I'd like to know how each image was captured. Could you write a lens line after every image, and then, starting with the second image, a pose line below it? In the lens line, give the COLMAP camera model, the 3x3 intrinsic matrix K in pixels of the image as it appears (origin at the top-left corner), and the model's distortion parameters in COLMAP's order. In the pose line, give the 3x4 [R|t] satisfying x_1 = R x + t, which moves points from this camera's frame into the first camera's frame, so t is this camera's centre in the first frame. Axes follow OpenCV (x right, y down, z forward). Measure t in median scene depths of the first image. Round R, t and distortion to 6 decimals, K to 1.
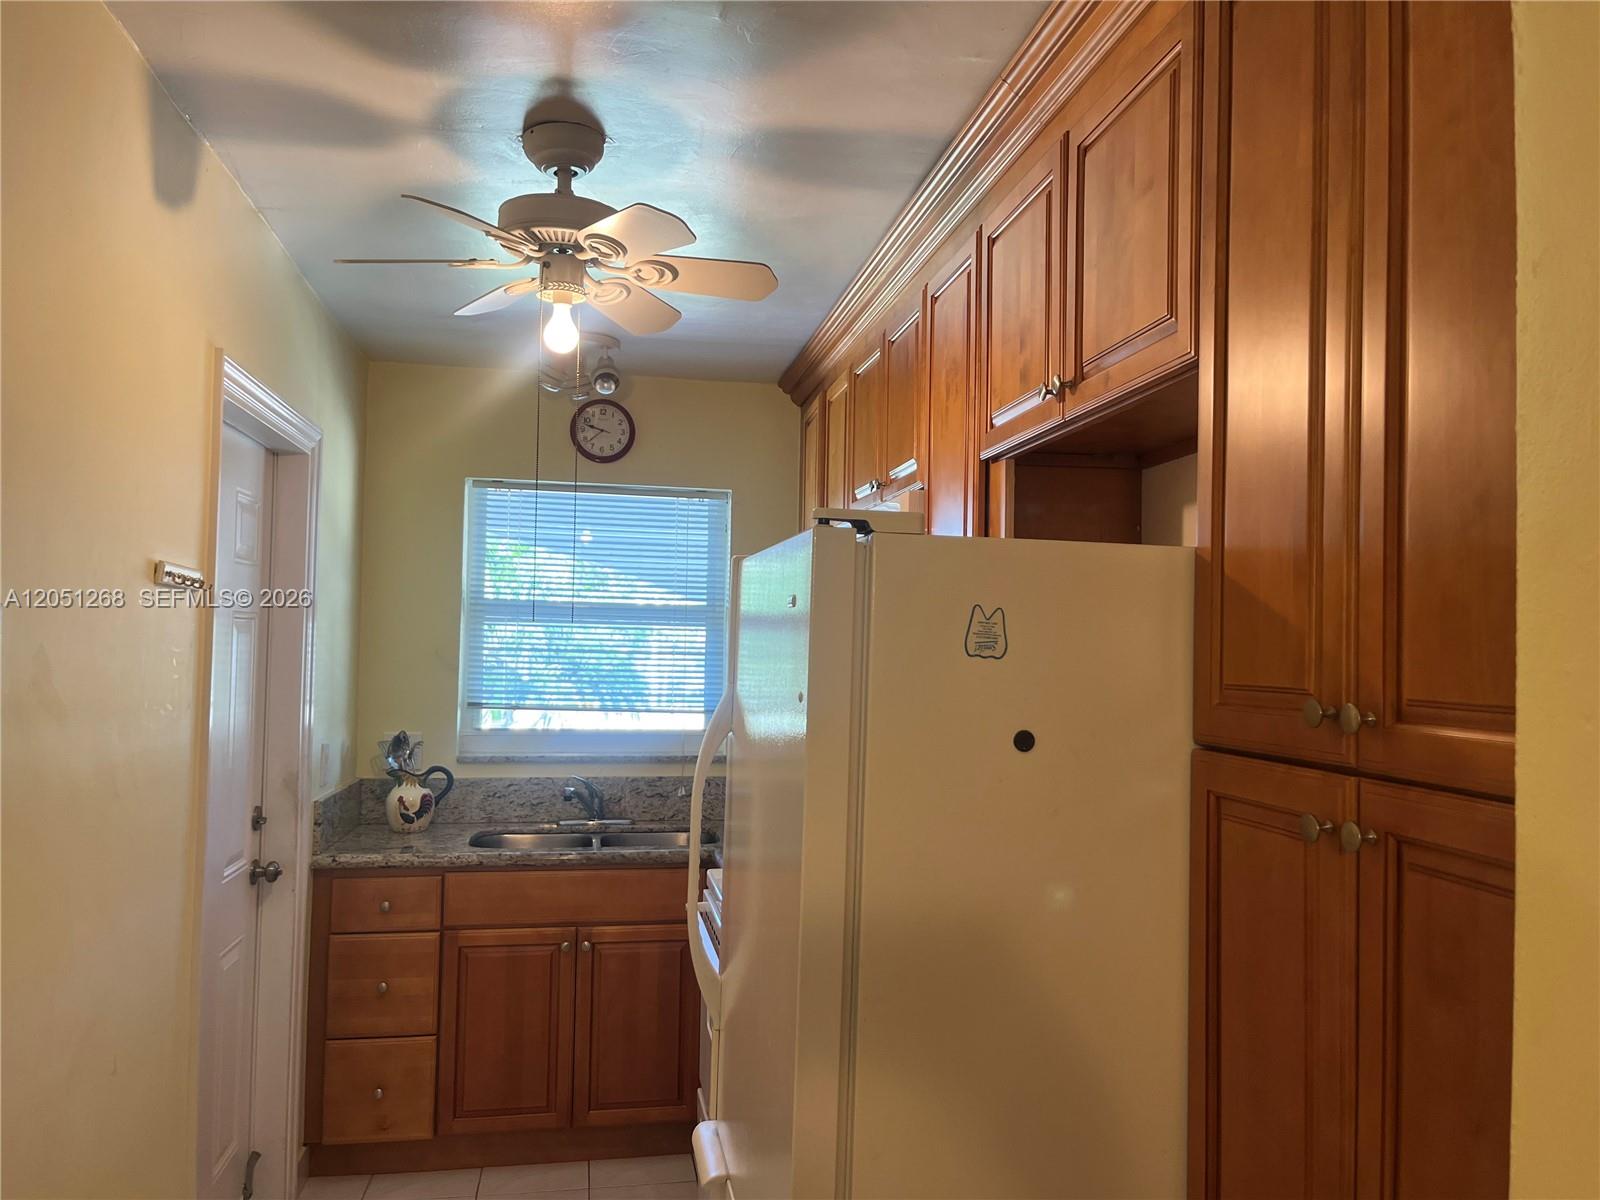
lens RADIAL K [[1218.7, 0, 804.0], [0, 1218.7, 598.1], [0, 0, 1]] dist [0.063151, -0.078670]
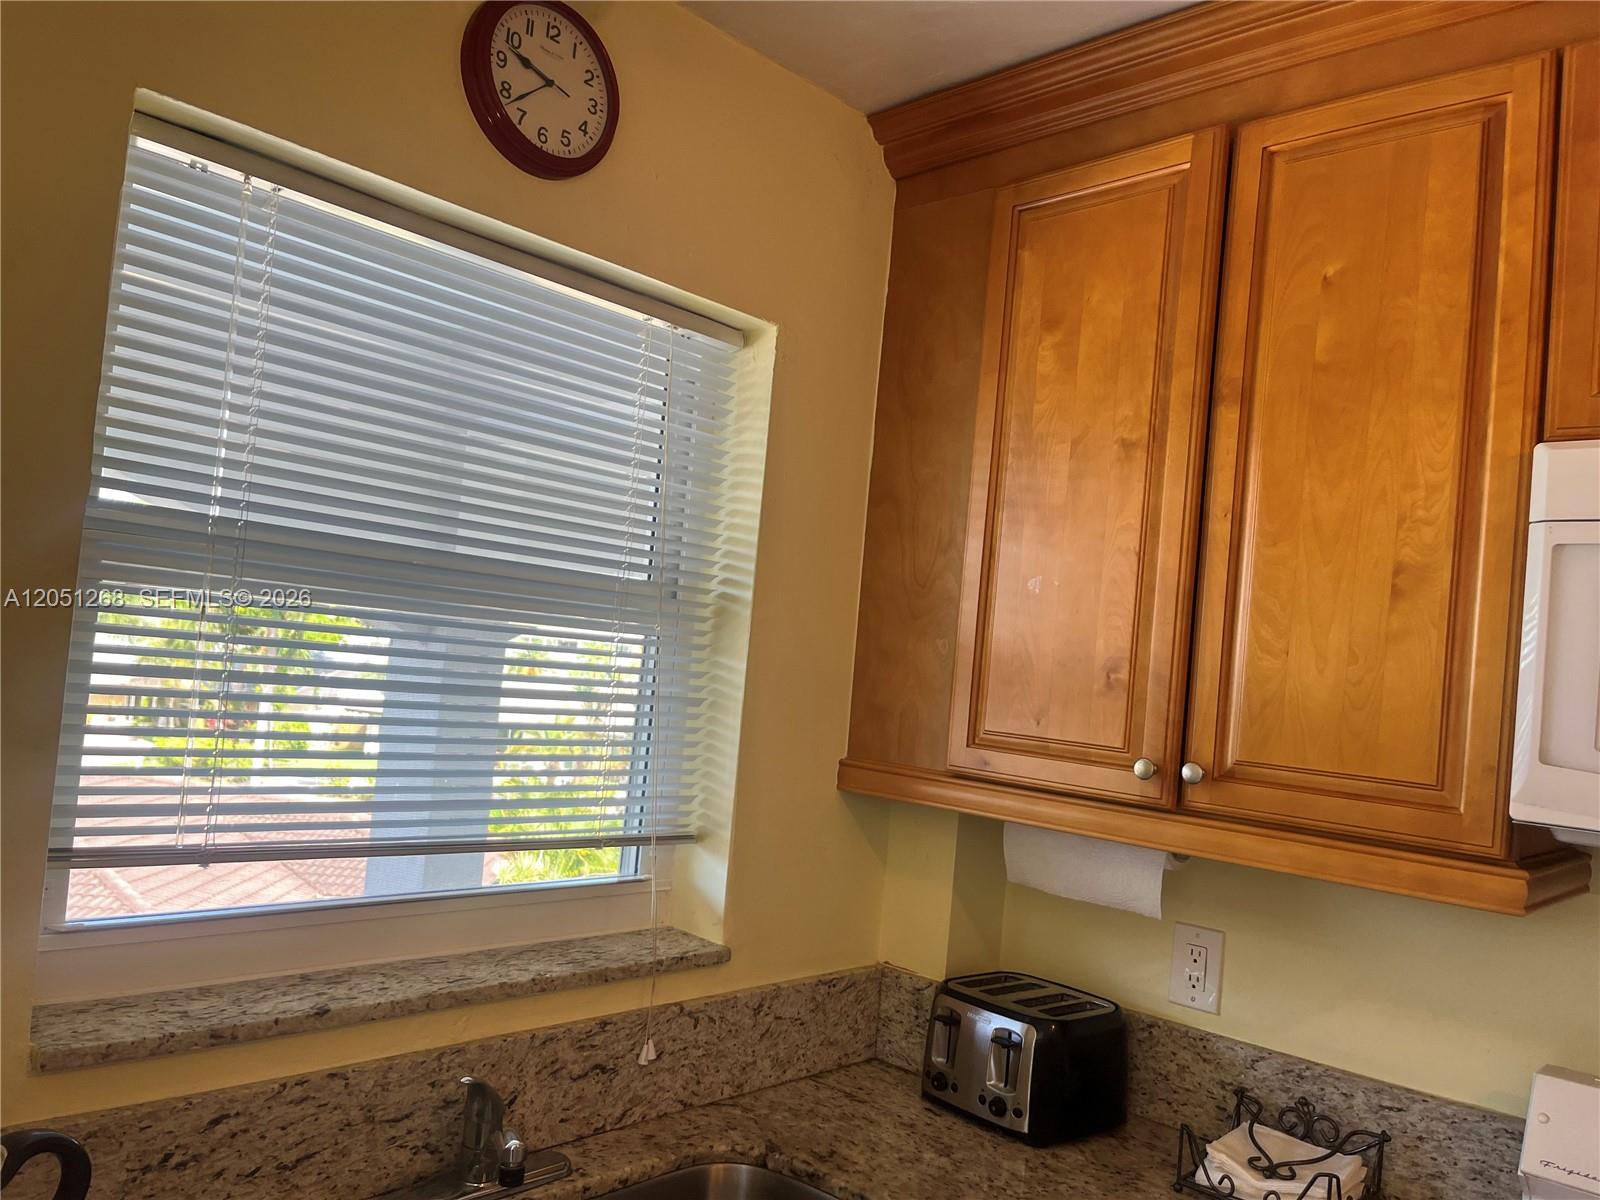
lens RADIAL K [[1218.7, 0, 787.5], [0, 1218.7, 613.6], [0, 0, 1]] dist [0.063151, -0.078670]
pose [[0.794136, 0.078270, 0.602679, -0.526343], [-0.096964, 0.995287, -0.001492, 0.020887], [-0.599956, -0.057254, 0.797982, 1.099475]]
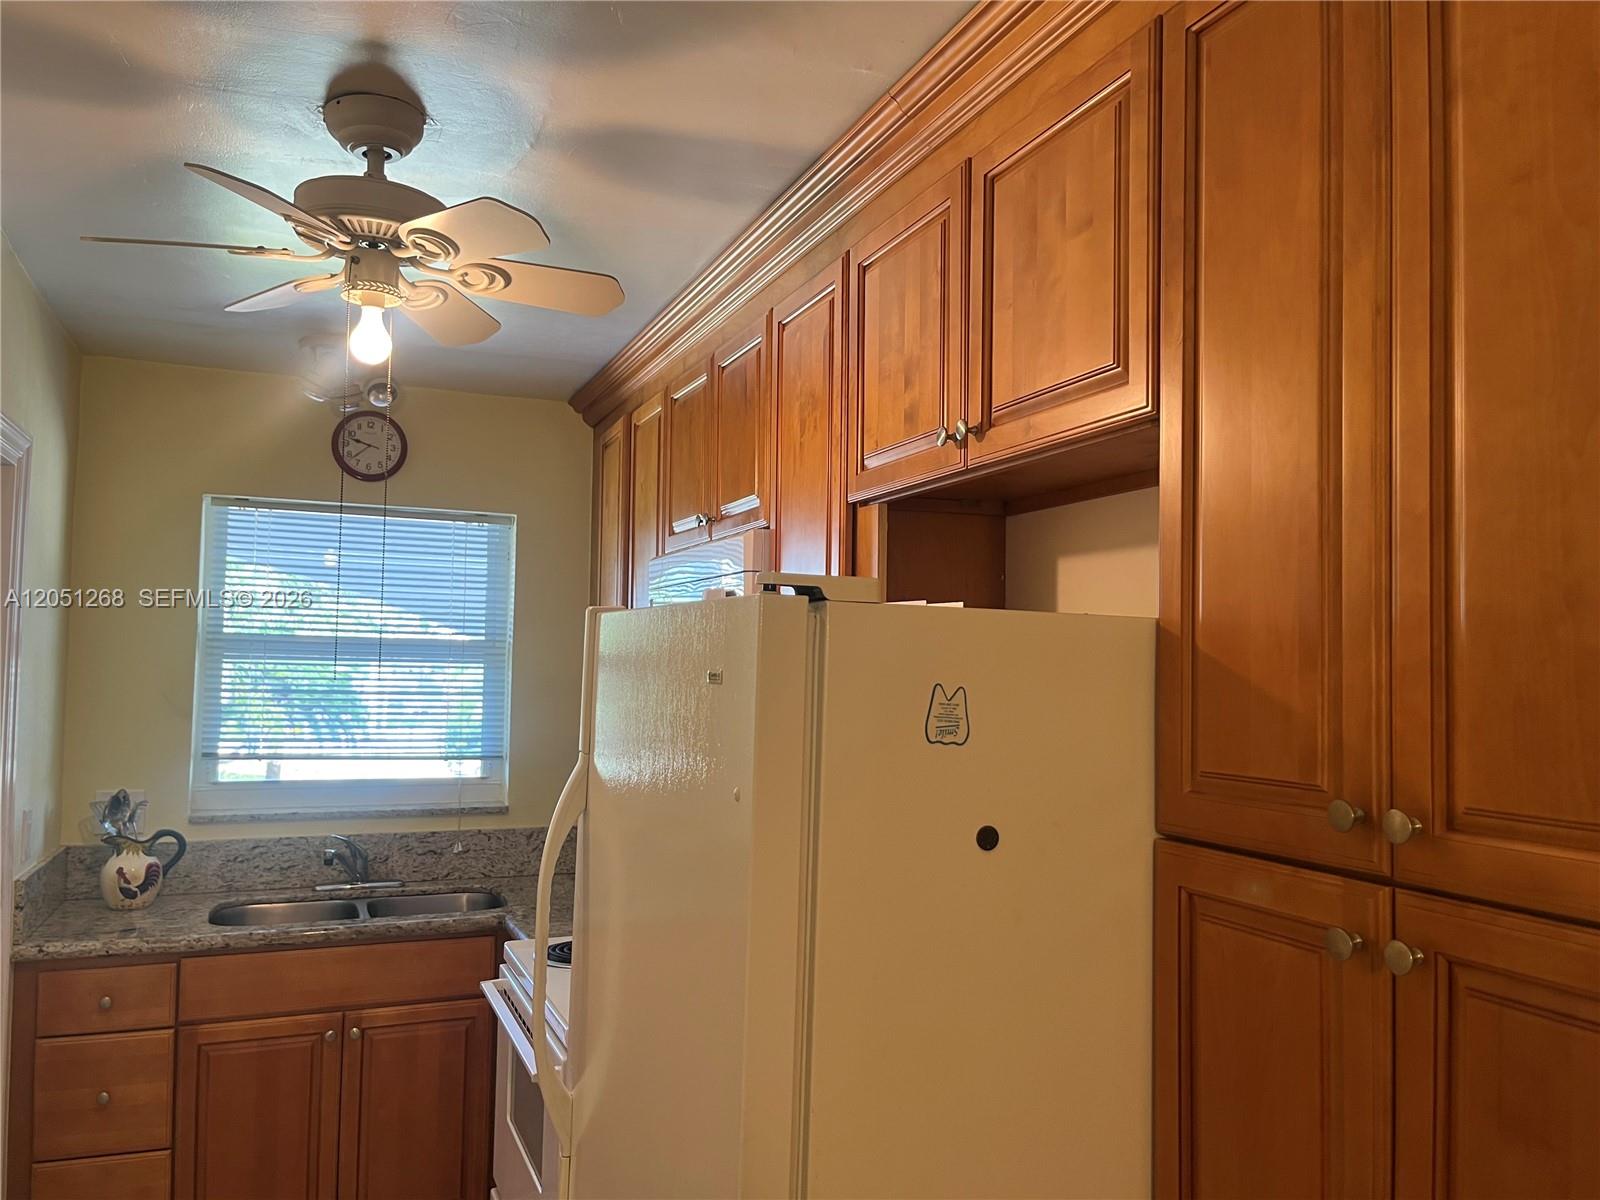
lens RADIAL K [[1218.7, 0, 797.7], [0, 1218.7, 604.2], [0, 0, 1]] dist [0.063151, -0.078670]
pose [[0.976596, 0.008440, 0.214915, -0.085186], [-0.006694, 0.999938, -0.008849, -0.025422], [-0.214977, 0.007203, 0.976593, 0.095412]]
